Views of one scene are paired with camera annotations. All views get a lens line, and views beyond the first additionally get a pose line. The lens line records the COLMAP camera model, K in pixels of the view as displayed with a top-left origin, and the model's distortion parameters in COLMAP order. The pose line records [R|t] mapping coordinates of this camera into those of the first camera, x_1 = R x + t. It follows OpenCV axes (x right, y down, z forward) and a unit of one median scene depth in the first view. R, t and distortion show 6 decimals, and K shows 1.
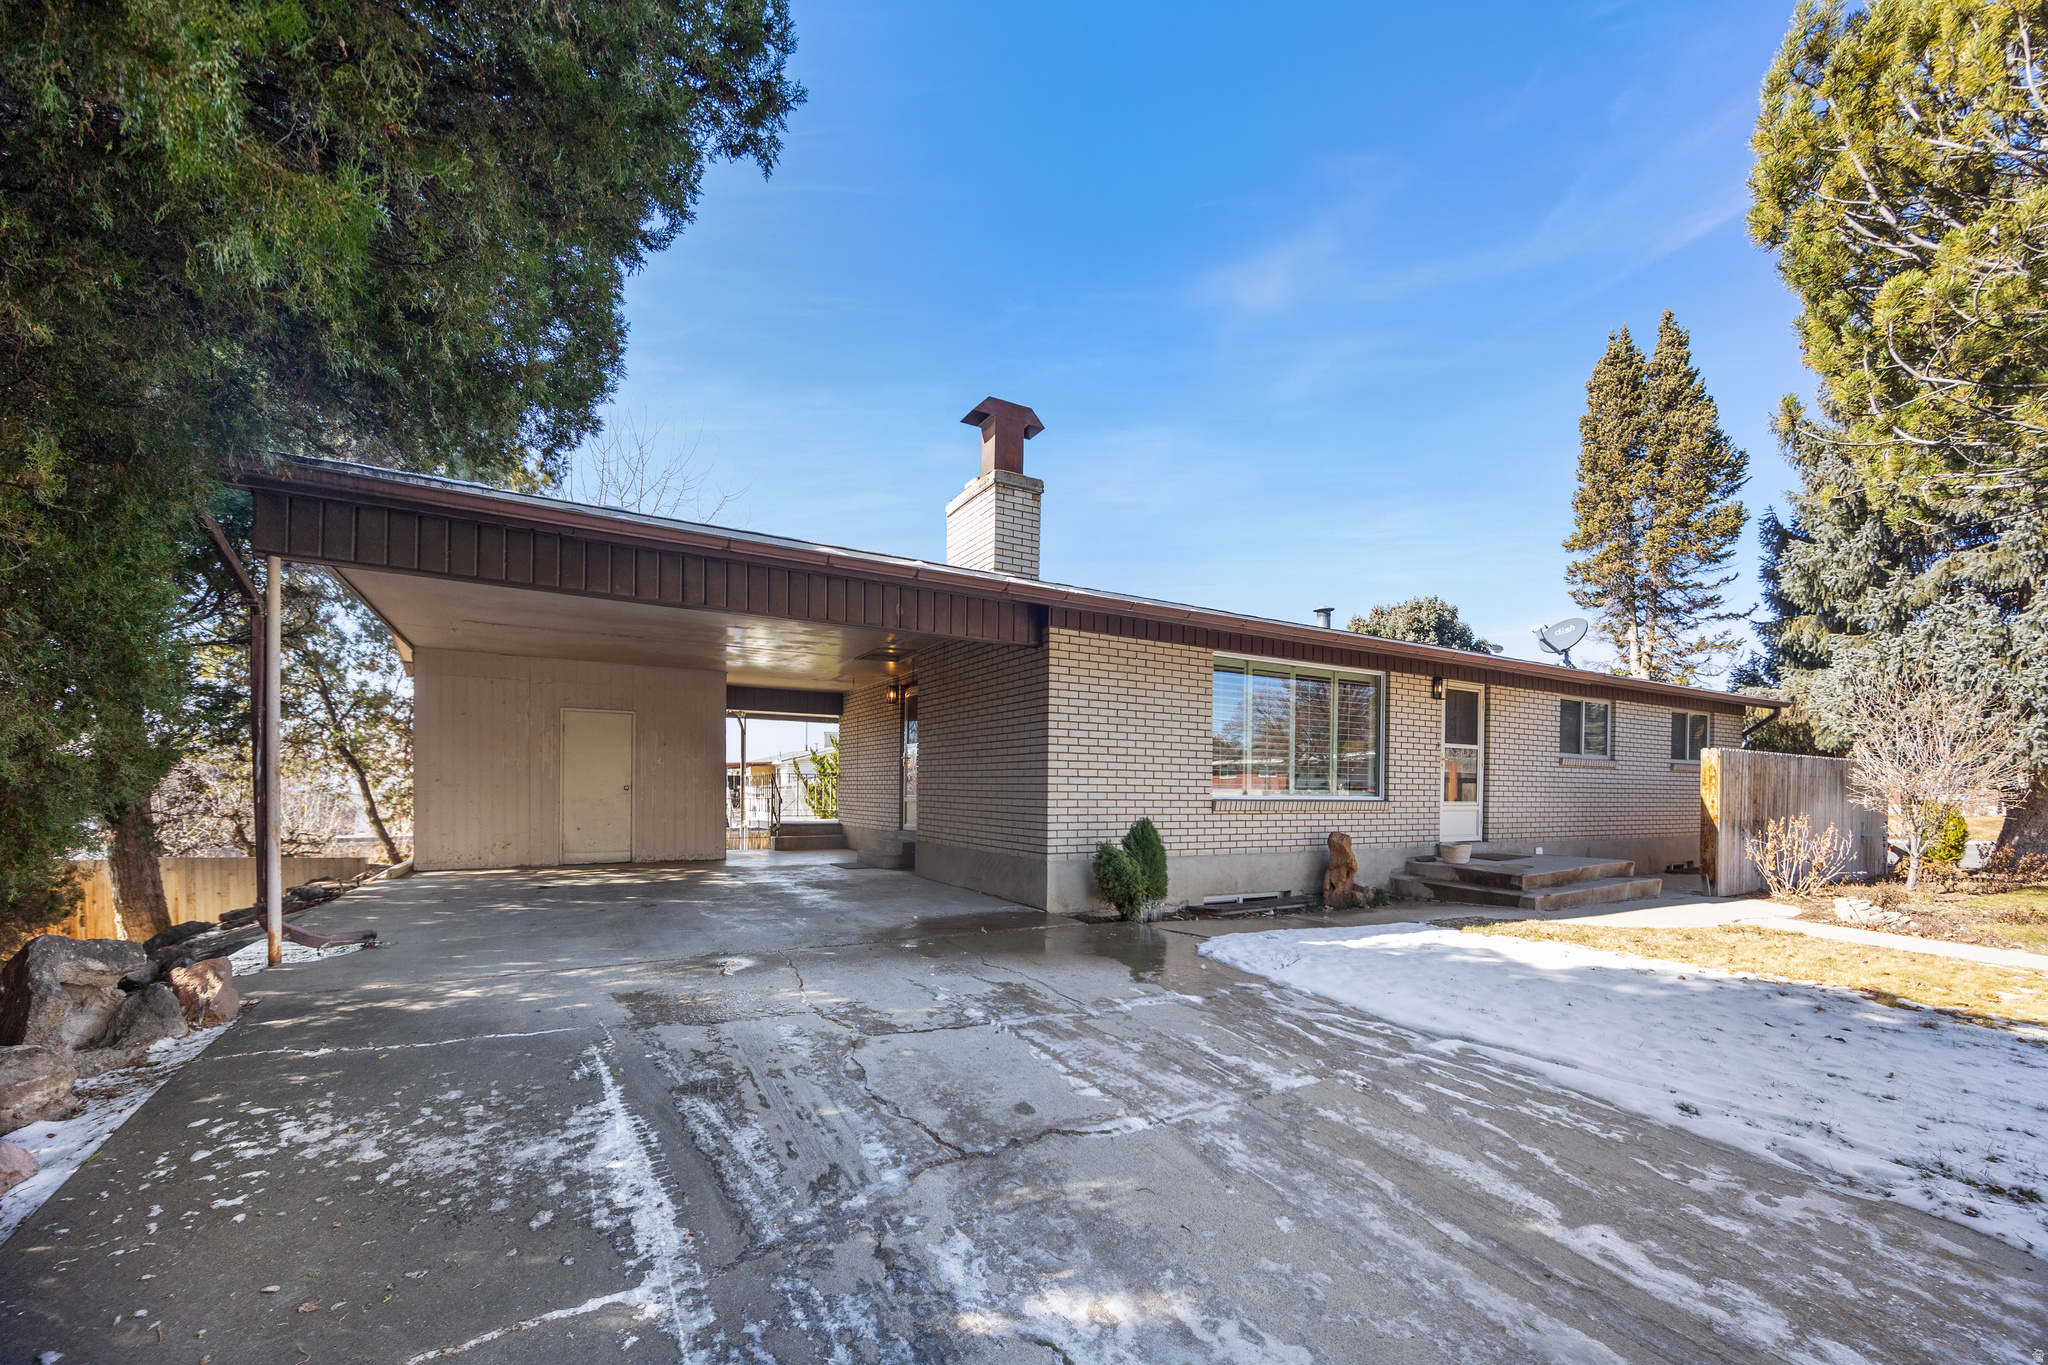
lens RADIAL K [[813.3, 0, 1024.6], [0, 813.3, 796.9], [0, 0, 1]] dist [-0.000320, -0.000174]
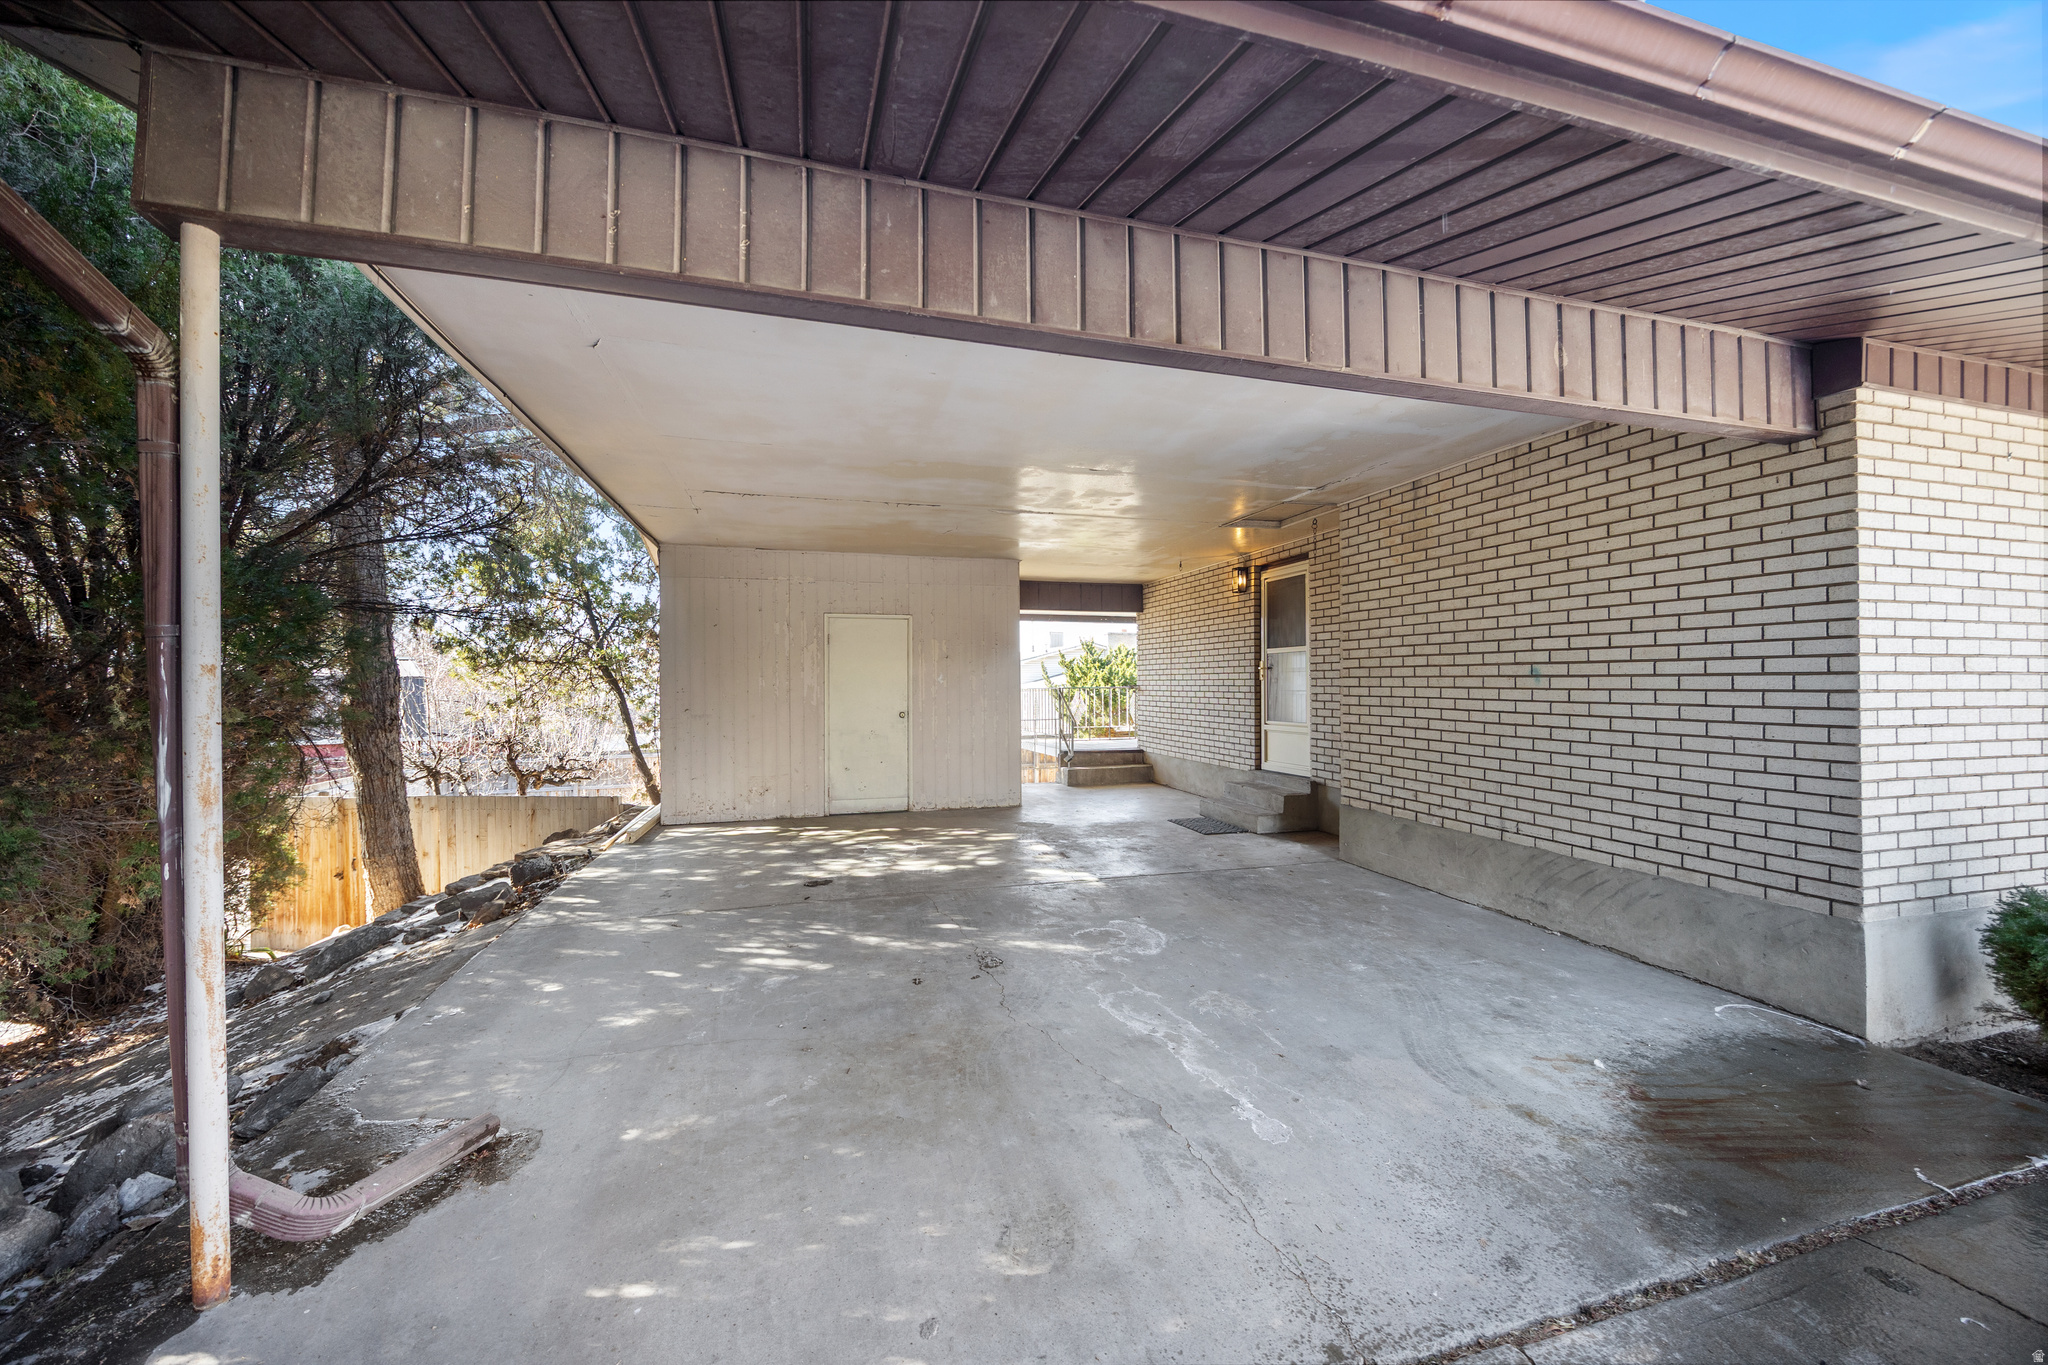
lens RADIAL K [[775.7, 0, 1024.0], [0, 775.7, 682.5], [0, 0, 1]] dist [-0.000305, -0.000032]
pose [[0.969416, -0.013259, -0.245063, -0.184066], [0.010814, 0.999877, -0.011320, -0.030294], [0.245184, 0.008323, 0.969441, 0.294328]]
